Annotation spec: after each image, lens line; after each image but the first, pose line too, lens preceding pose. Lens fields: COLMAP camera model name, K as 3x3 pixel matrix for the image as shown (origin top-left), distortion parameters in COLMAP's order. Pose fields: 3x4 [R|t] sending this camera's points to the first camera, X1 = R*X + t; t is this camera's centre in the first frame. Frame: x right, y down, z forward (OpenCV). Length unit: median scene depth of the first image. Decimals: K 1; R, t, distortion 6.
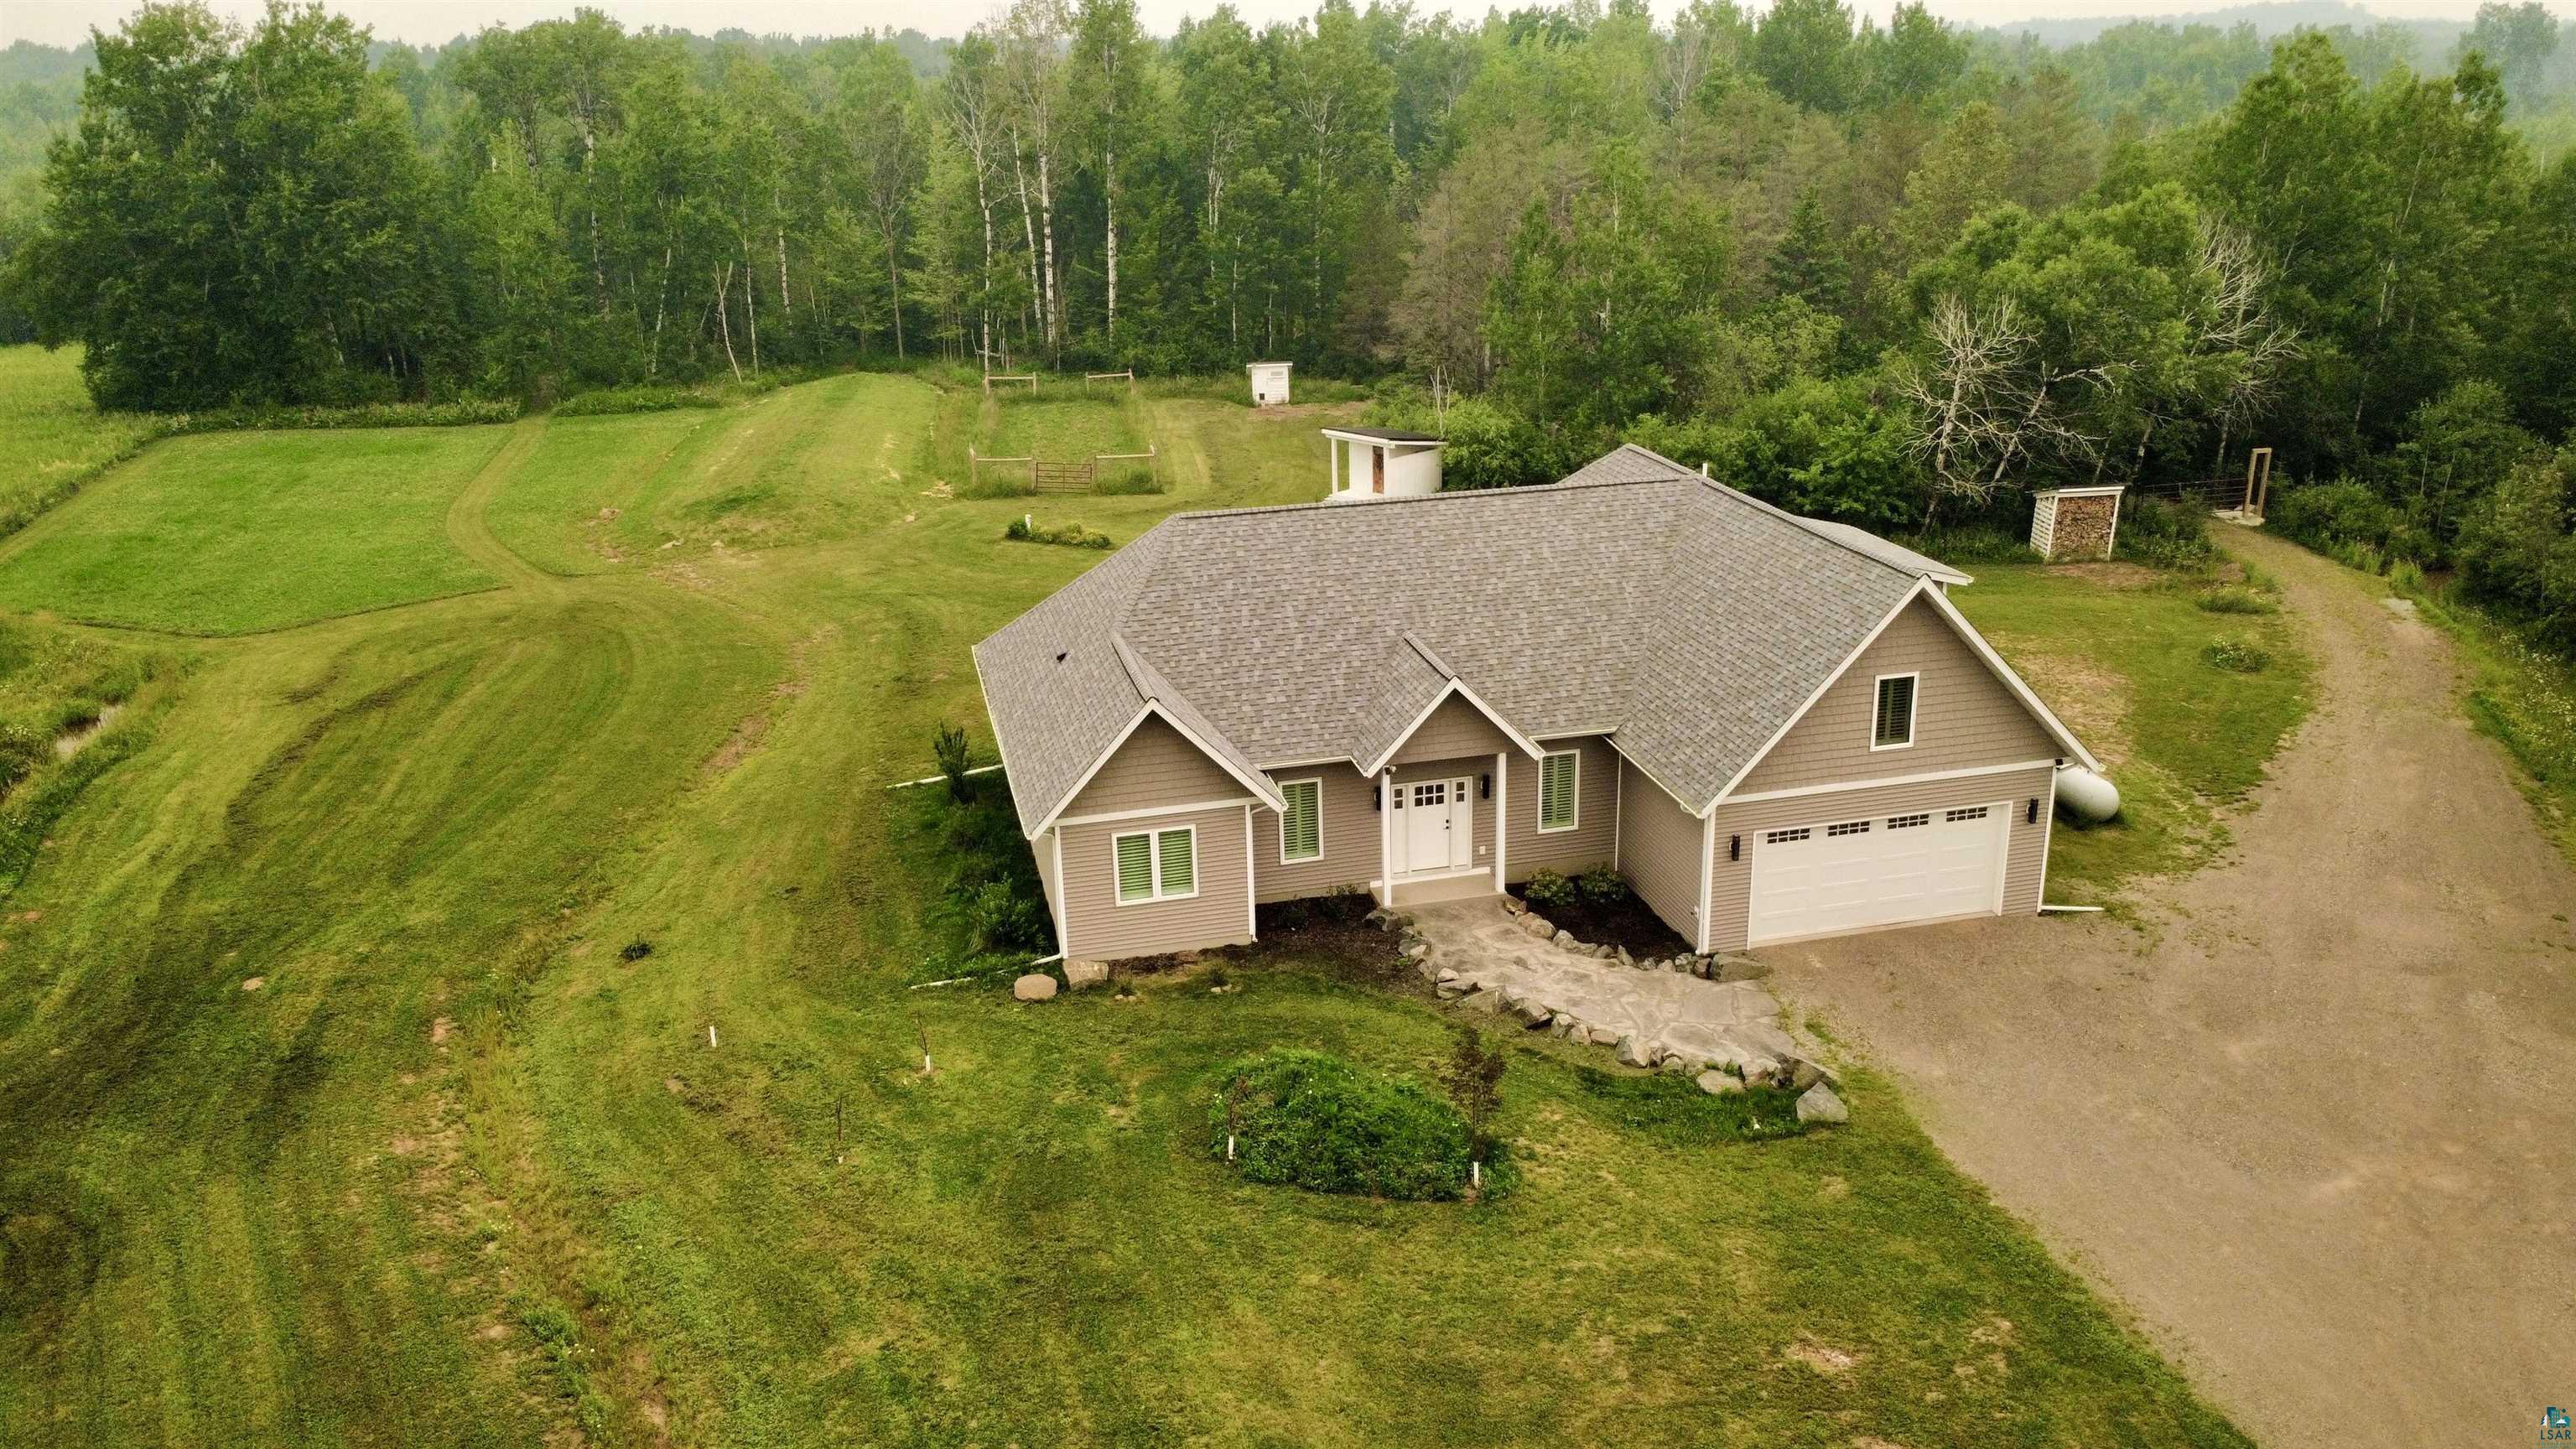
lens RADIAL K [[1867.4, 0, 1288.0], [0, 1867.4, 724.5], [0, 0, 1]] dist [0.000084, -0.001036]
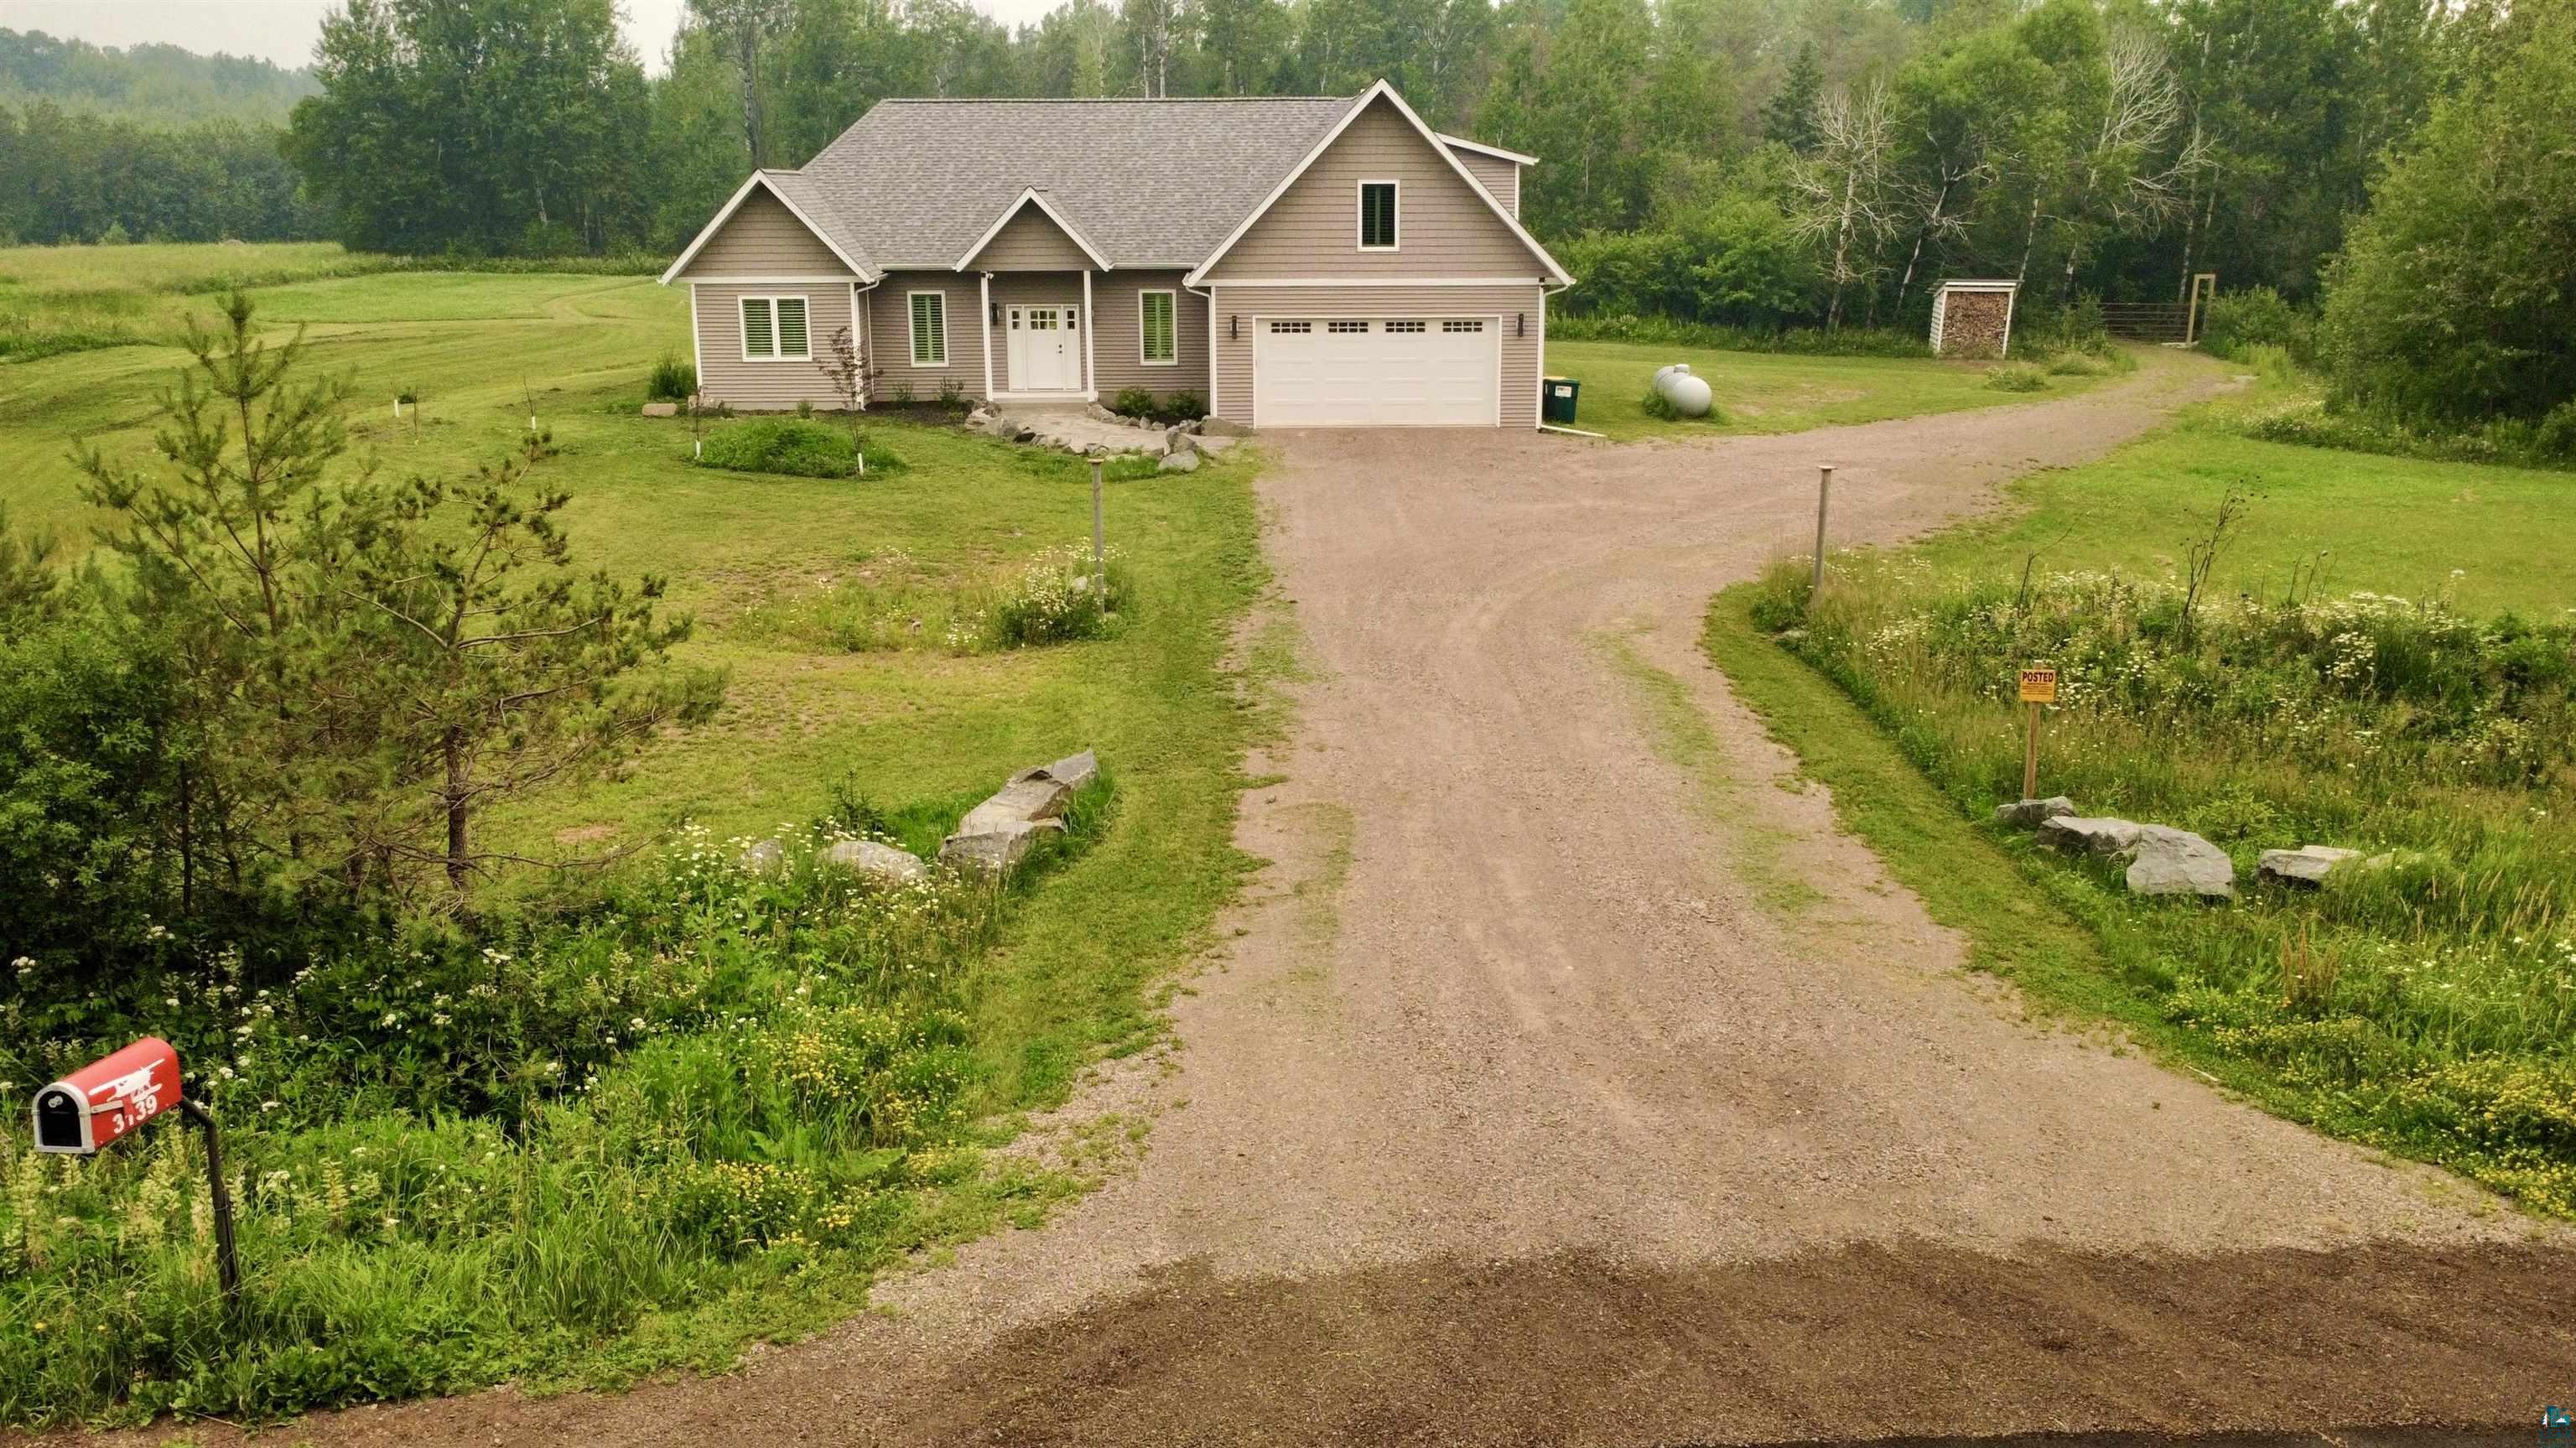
lens RADIAL K [[1948.3, 0, 1288.0], [0, 1948.3, 724.0], [0, 0, 1]] dist [-0.000739, -0.005436]
pose [[0.978771, 0.076521, -0.190134, 0.405429], [-0.088211, 0.994648, -0.053789, 0.290353], [0.185000, 0.069419, 0.980284, -0.128417]]
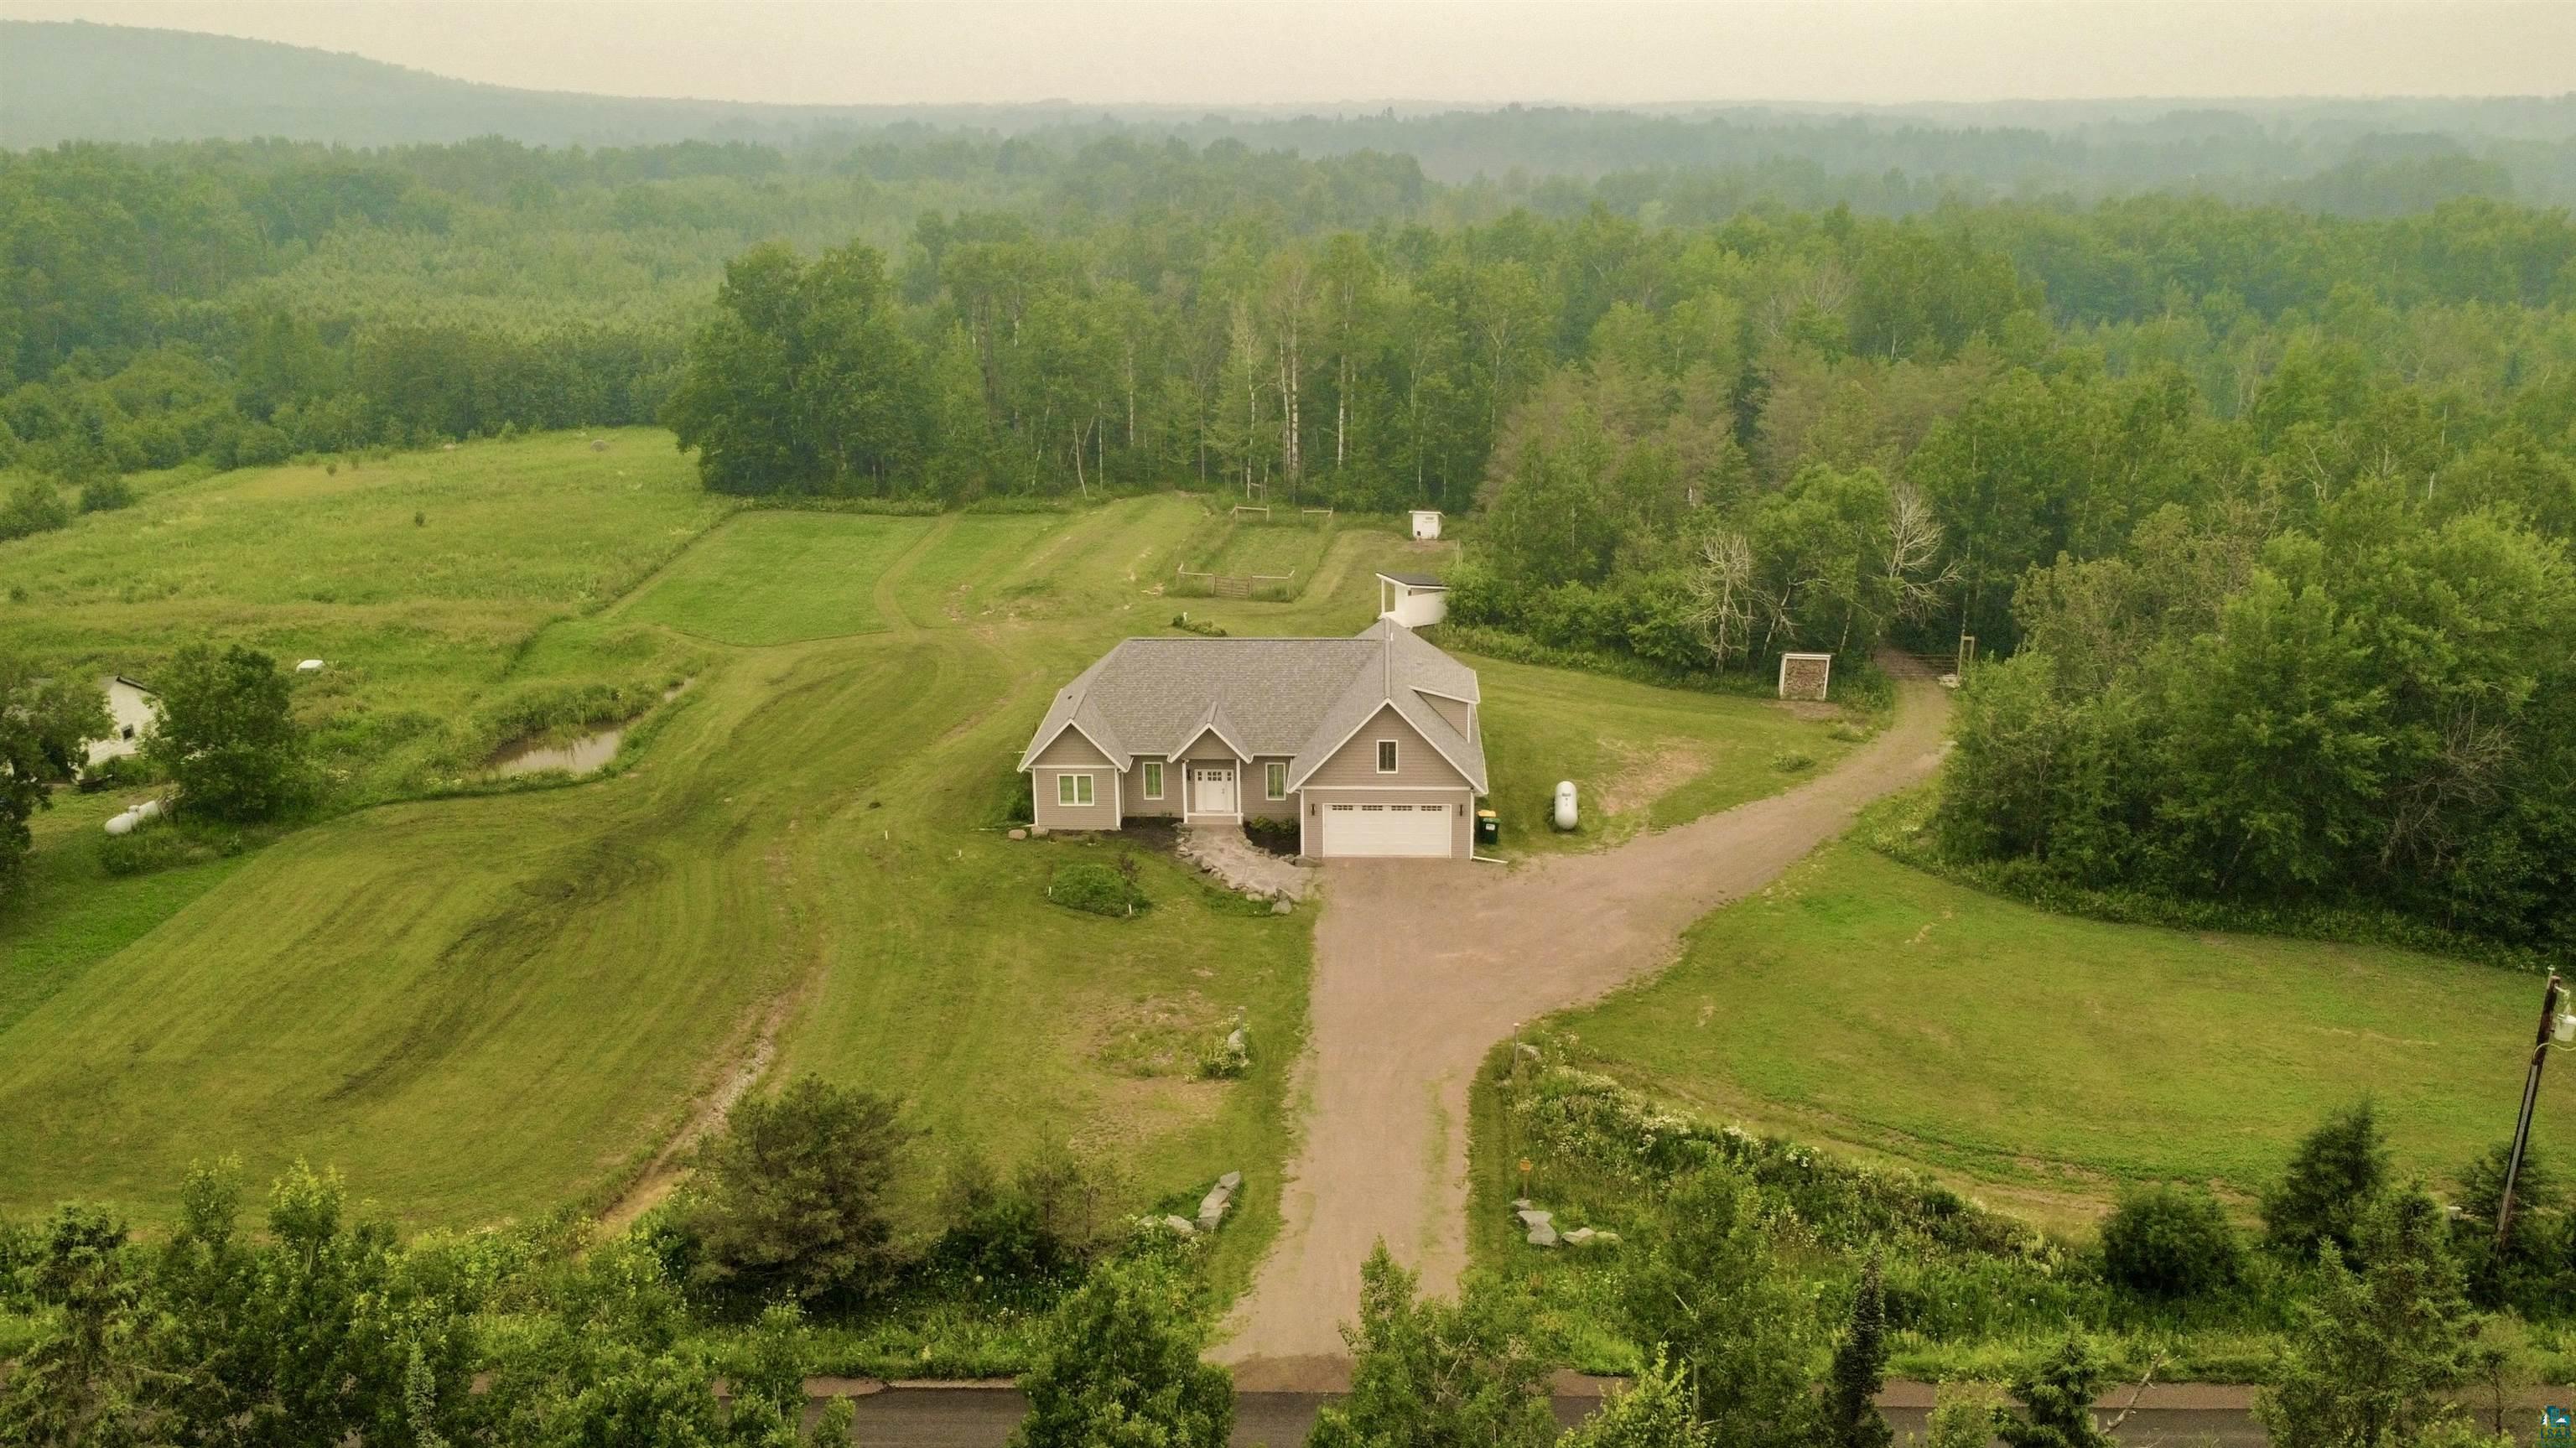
lens RADIAL K [[1915.8, 0, 1288.0], [0, 1915.8, 724.0], [0, 0, 1]] dist [-0.003111, 0.004318]
pose [[0.961150, 0.098130, -0.257995, 0.621425], [-0.104320, 0.994490, -0.010382, -0.007486], [0.255555, 0.036893, 0.966090, -0.976688]]
